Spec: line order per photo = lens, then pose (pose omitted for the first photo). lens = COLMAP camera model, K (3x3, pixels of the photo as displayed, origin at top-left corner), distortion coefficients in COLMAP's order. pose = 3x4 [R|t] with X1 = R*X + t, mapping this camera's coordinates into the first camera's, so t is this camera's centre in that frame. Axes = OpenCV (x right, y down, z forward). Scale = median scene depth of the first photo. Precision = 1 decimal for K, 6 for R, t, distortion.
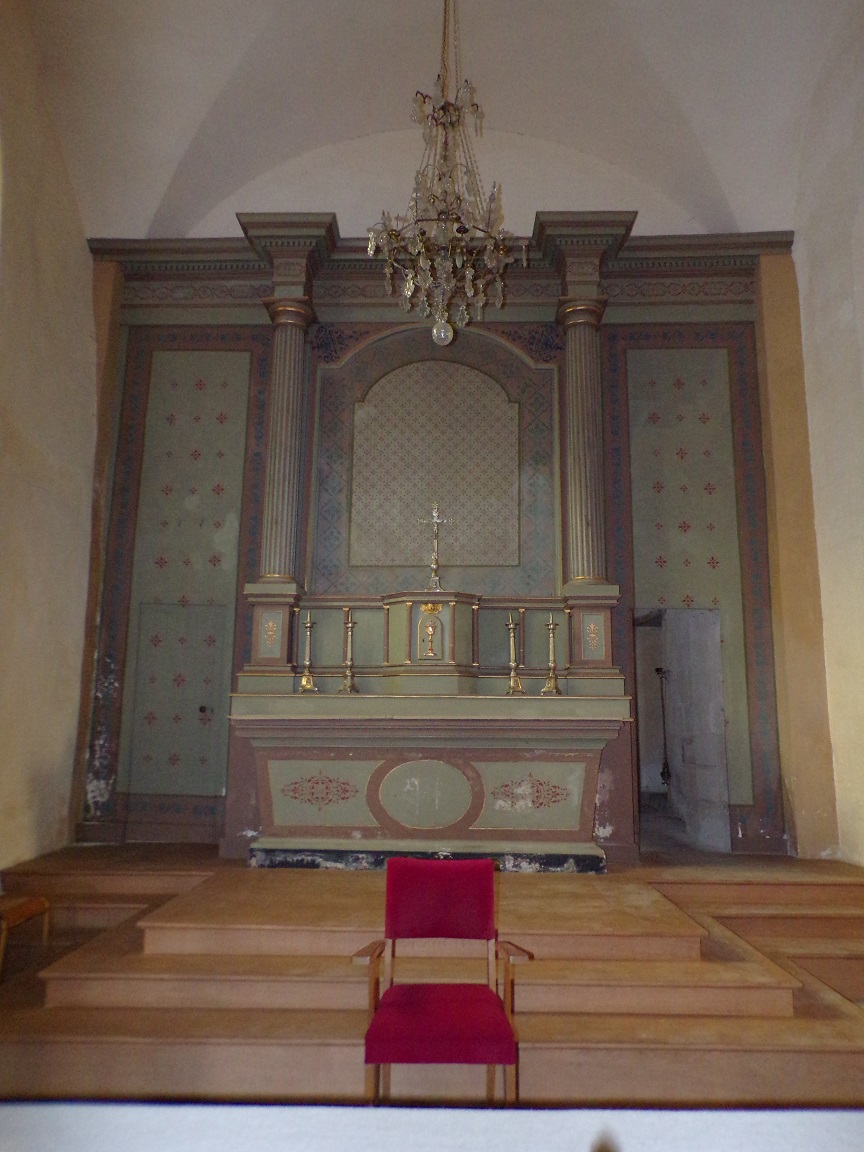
lens RADIAL K [[728.1, 0, 432.0], [0, 728.1, 576.0], [0, 0, 1]] dist [-0.046102, -0.000366]
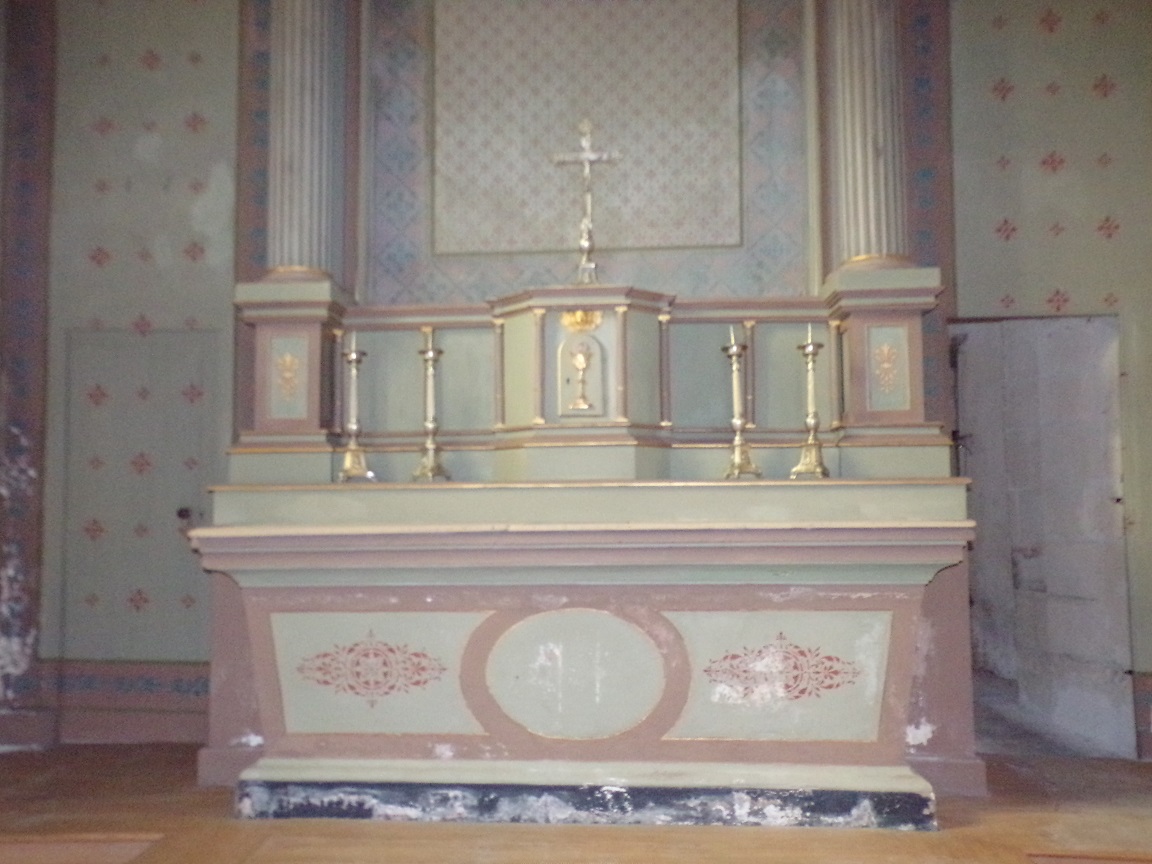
lens RADIAL K [[889.2, 0, 576.0], [0, 889.2, 432.0], [0, 0, 1]] dist [-0.098269, 0.002375]
pose [[0.999690, -0.017961, -0.017245, 0.004655], [0.019751, 0.993742, 0.109944, 0.054119], [0.015163, -0.110250, 0.993788, 0.347766]]
